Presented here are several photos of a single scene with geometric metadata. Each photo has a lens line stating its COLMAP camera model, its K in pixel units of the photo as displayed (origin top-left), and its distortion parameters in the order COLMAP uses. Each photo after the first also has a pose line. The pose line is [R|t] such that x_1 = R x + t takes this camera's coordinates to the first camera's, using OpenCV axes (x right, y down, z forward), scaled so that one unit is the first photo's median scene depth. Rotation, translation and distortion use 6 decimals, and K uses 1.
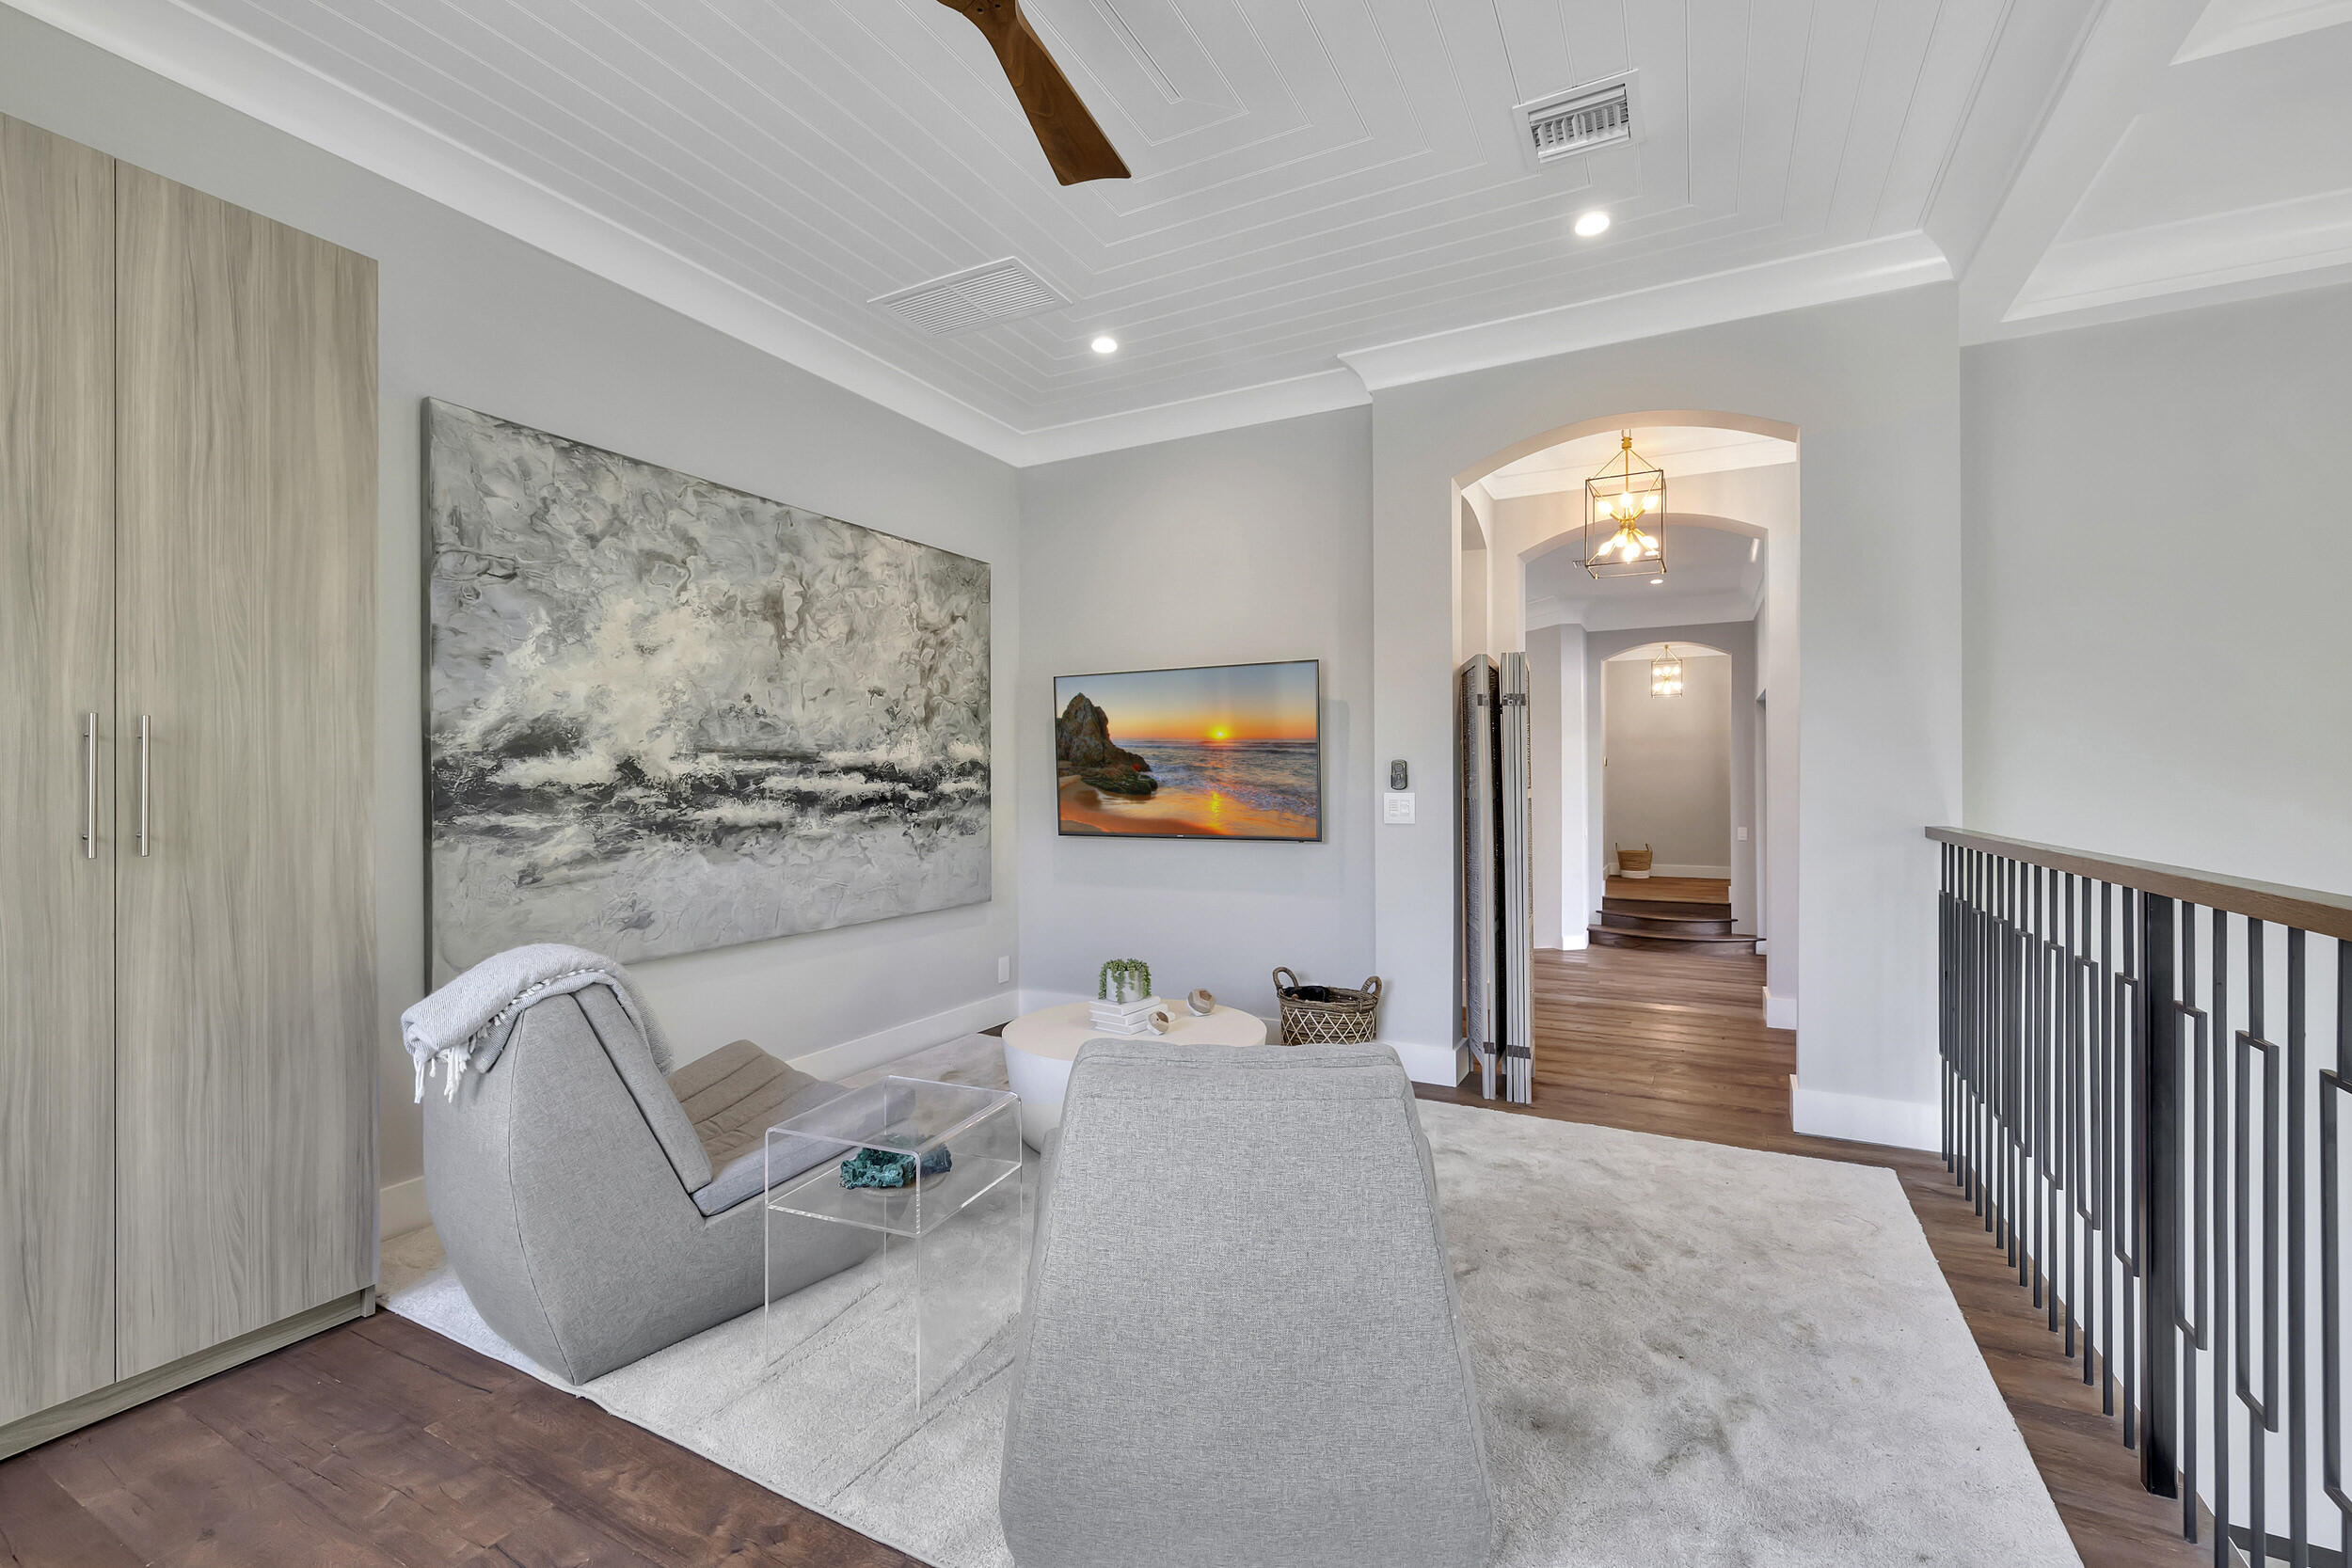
lens RADIAL K [[989.6, 0, 1169.7], [0, 989.6, 786.6], [0, 0, 1]] dist [0.002319, 0.000481]
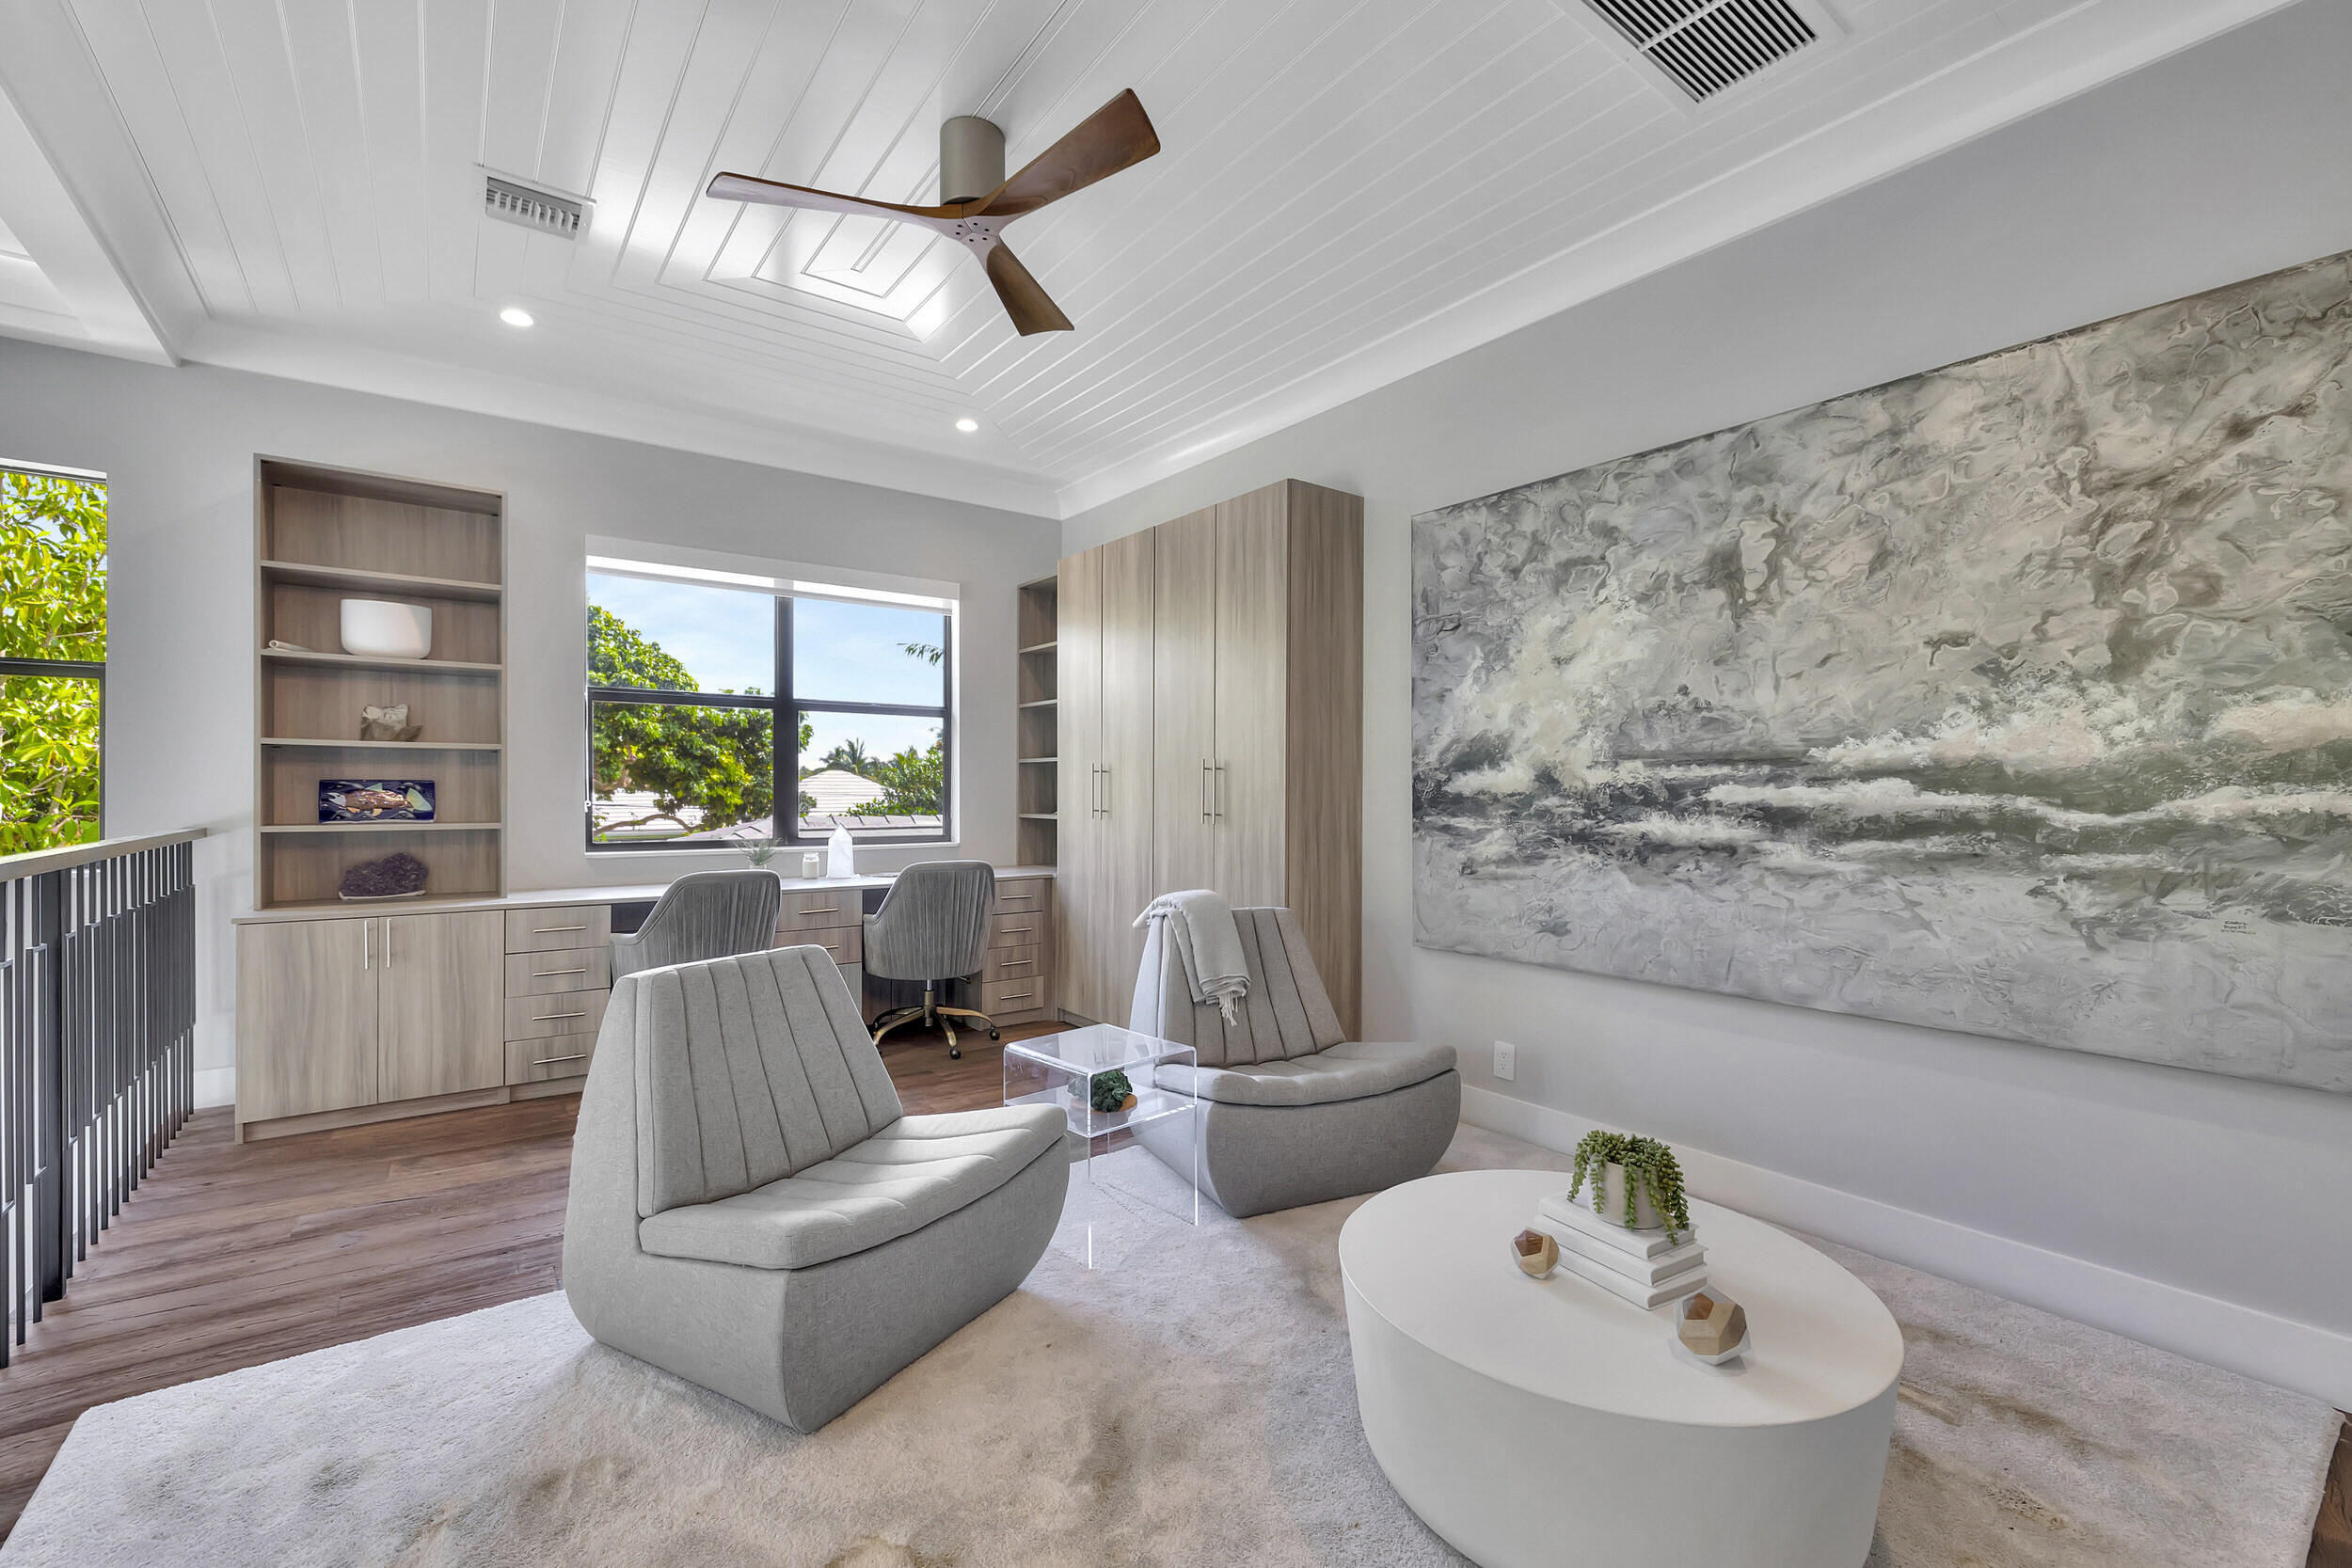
lens RADIAL K [[989.6, 0, 1169.7], [0, 989.6, 786.6], [0, 0, 1]] dist [0.002319, 0.000481]
pose [[-0.426366, 0.004328, -0.904541, 0.517947], [-0.002008, 0.999982, 0.005730, -0.013787], [0.904549, 0.004259, -0.426349, 0.998367]]
